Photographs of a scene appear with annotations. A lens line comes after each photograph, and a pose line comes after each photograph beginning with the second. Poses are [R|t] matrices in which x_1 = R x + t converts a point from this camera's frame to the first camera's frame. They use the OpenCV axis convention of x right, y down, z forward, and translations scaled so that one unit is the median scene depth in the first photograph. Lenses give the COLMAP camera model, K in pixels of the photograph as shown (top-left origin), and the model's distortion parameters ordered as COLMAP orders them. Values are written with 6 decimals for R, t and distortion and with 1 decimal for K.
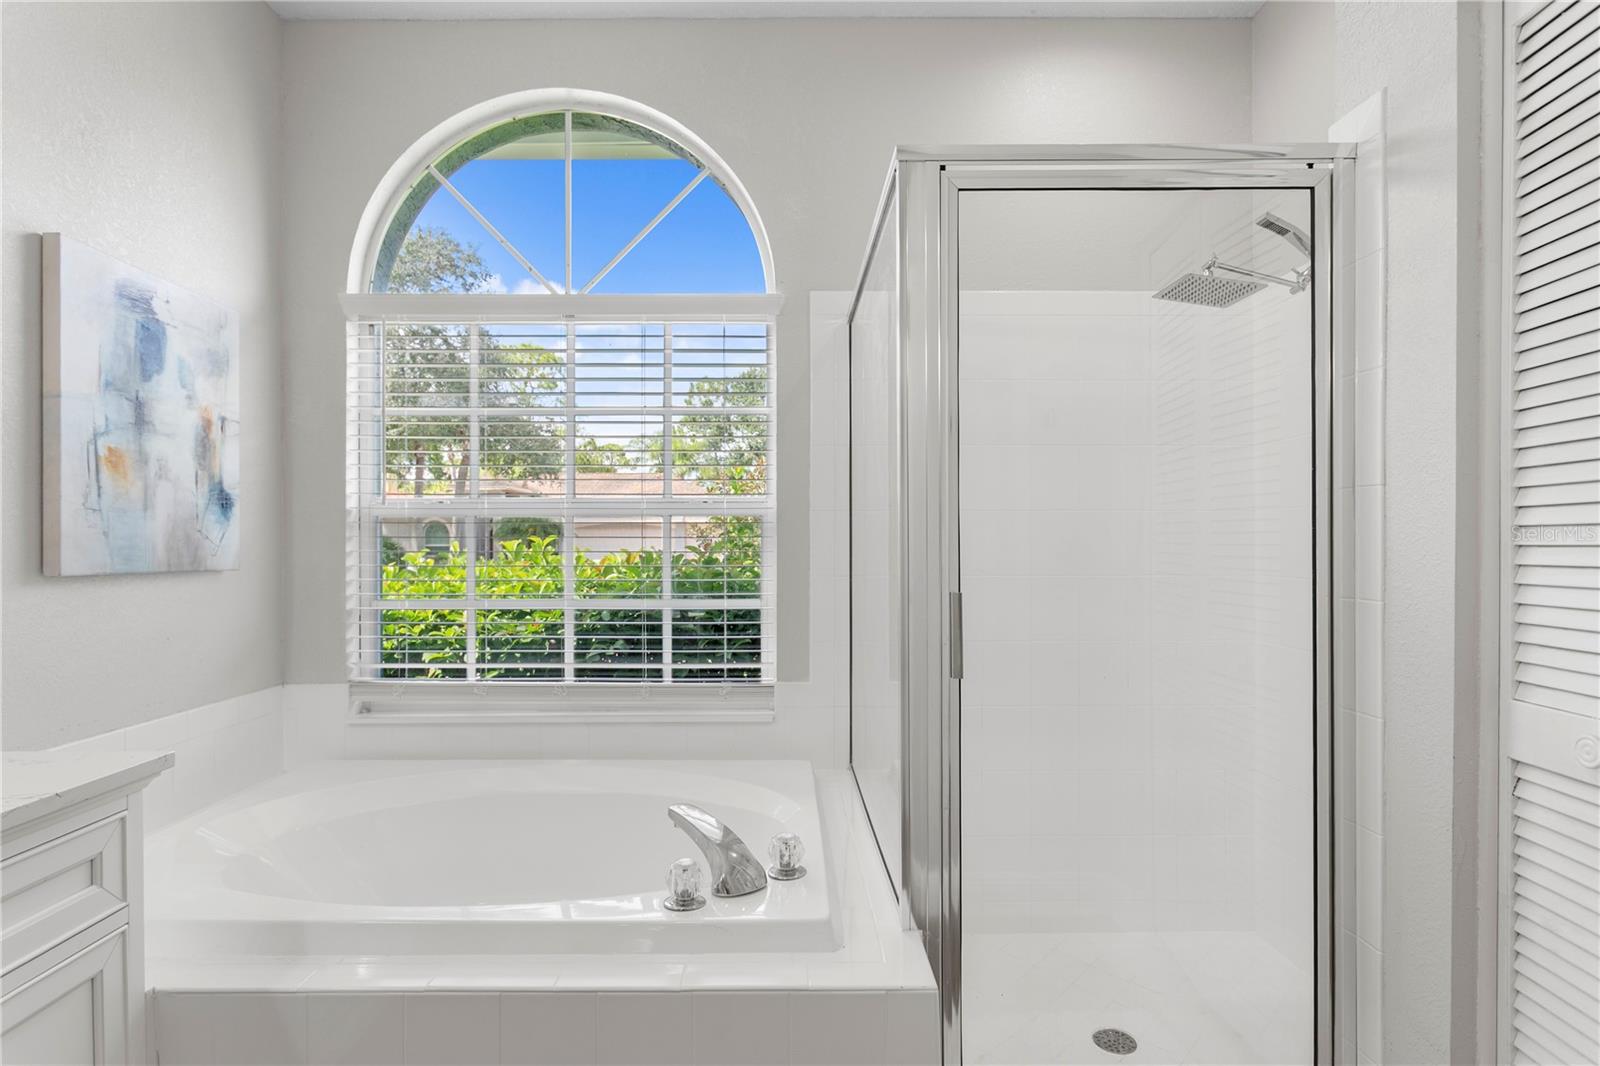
lens RADIAL K [[805.0, 0, 797.4], [0, 805.0, 547.9], [0, 0, 1]] dist [-0.006664, 0.000931]
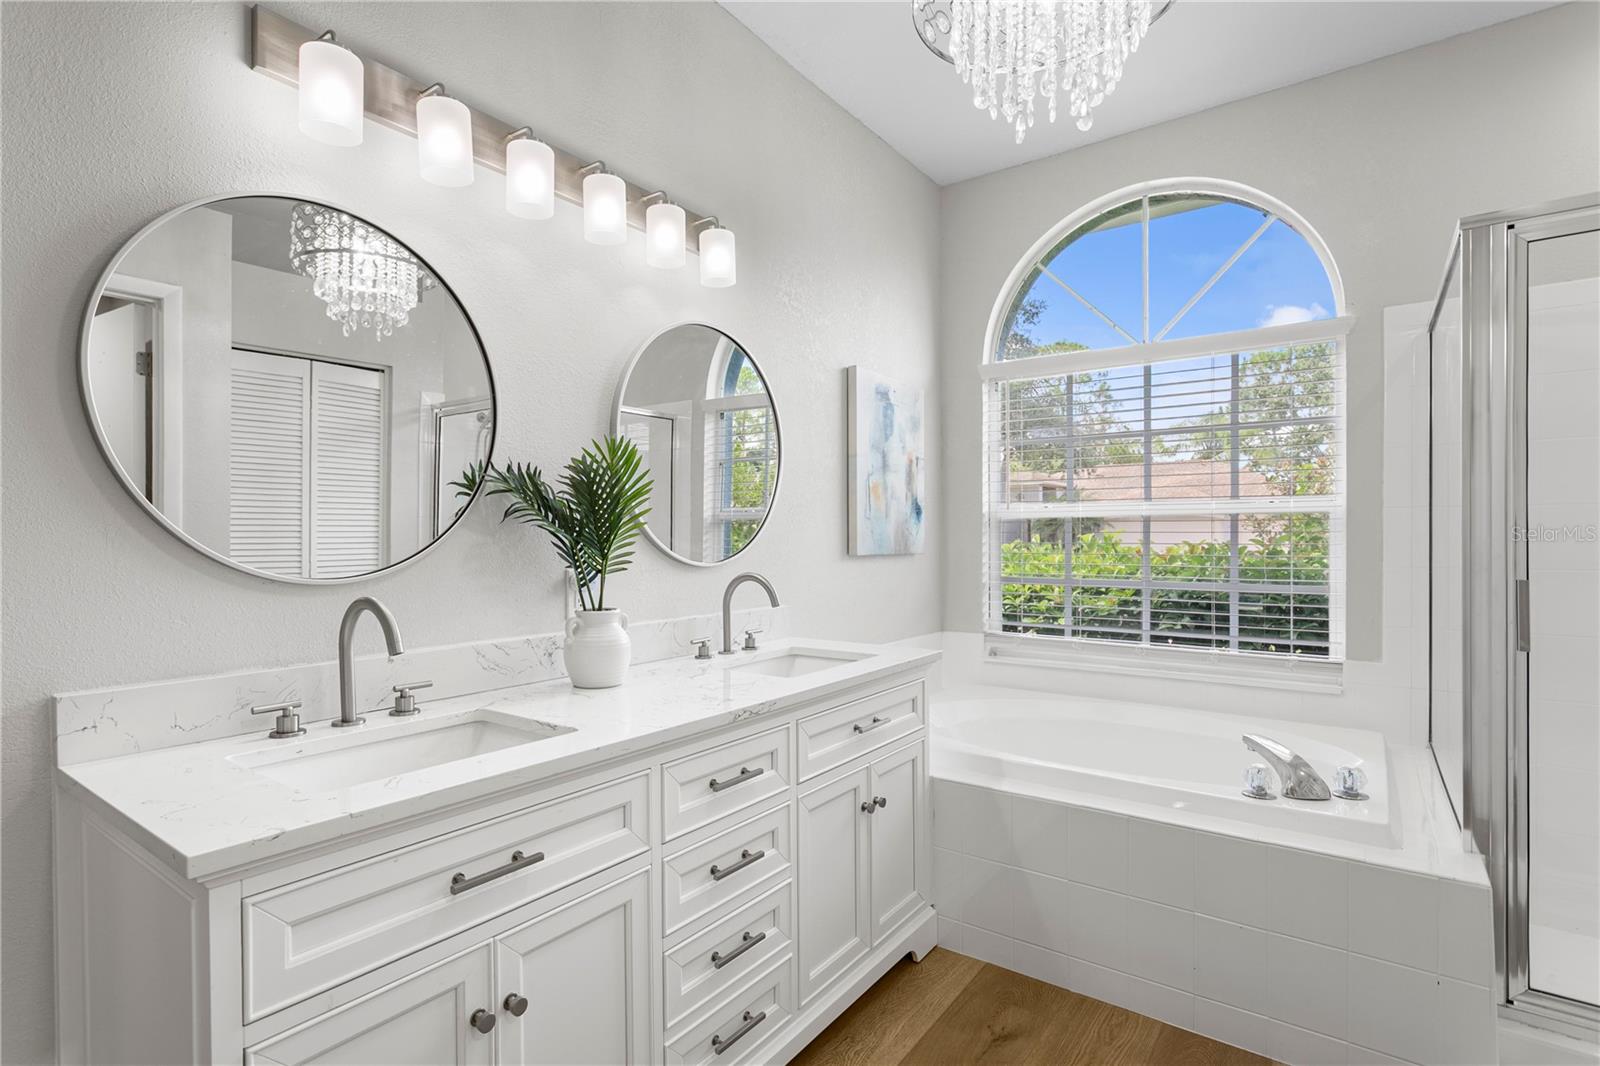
lens RADIAL K [[805.0, 0, 764.5], [0, 805.0, 539.7], [0, 0, 1]] dist [-0.006664, 0.000931]
pose [[0.788077, 0.003401, -0.615567, 0.031922], [-0.002229, 0.999994, 0.002671, -0.004210], [0.615572, -0.000733, 0.788080, -0.510088]]
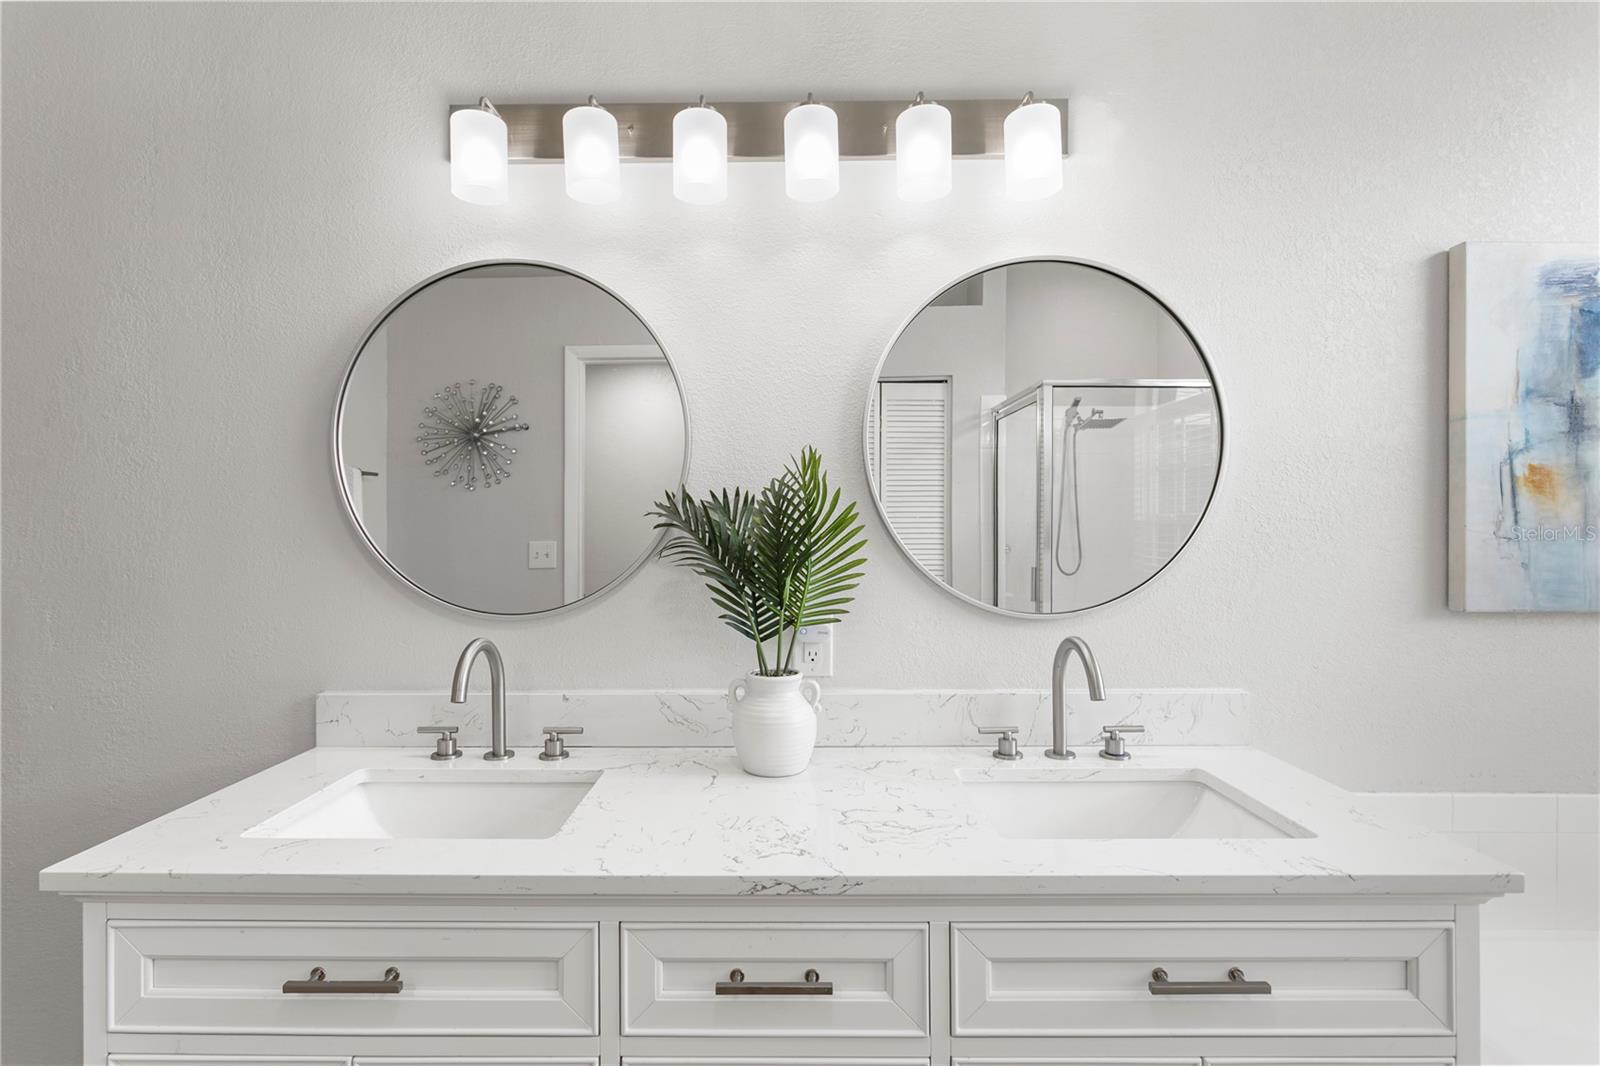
lens RADIAL K [[759.3, 0, 791.4], [0, 759.3, 525.2], [0, 0, 1]] dist [0.005094, 0.001118]
pose [[-0.034356, 0.002706, -0.999406, -0.008611], [0.001382, 0.999996, 0.002660, -0.062372], [0.999409, -0.001290, -0.034360, 0.225688]]
